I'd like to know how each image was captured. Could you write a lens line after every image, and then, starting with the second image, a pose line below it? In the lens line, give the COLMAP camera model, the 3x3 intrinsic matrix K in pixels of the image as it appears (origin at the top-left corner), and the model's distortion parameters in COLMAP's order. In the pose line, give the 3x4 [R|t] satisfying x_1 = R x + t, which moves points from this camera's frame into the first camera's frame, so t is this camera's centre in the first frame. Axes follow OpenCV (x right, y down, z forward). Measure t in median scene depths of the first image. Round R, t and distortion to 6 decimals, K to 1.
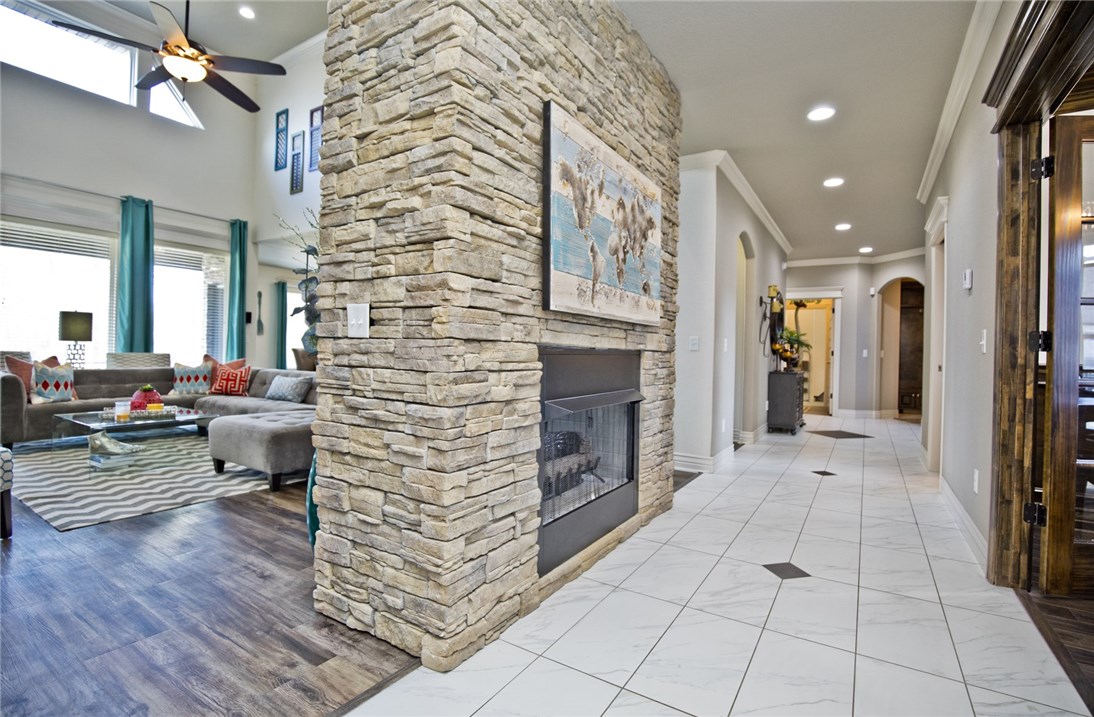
lens RADIAL K [[502.8, 0, 552.7], [0, 502.8, 354.4], [0, 0, 1]] dist [-0.029848, 0.003089]
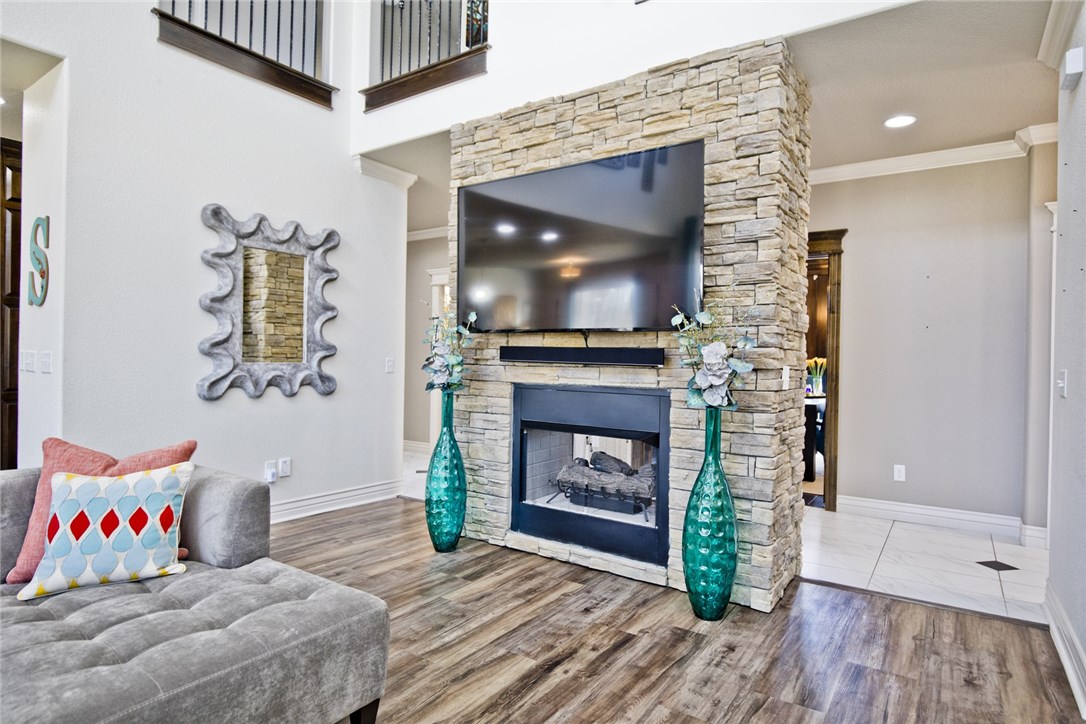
lens RADIAL K [[597.7, 0, 552.6], [0, 597.7, 358.2], [0, 0, 1]] dist [-0.002753, 0.000080]
pose [[0.030022, -0.015494, 0.999429, -0.578656], [-0.010453, 0.999820, 0.015814, -0.037783], [-0.999495, -0.010922, 0.029855, 0.443529]]
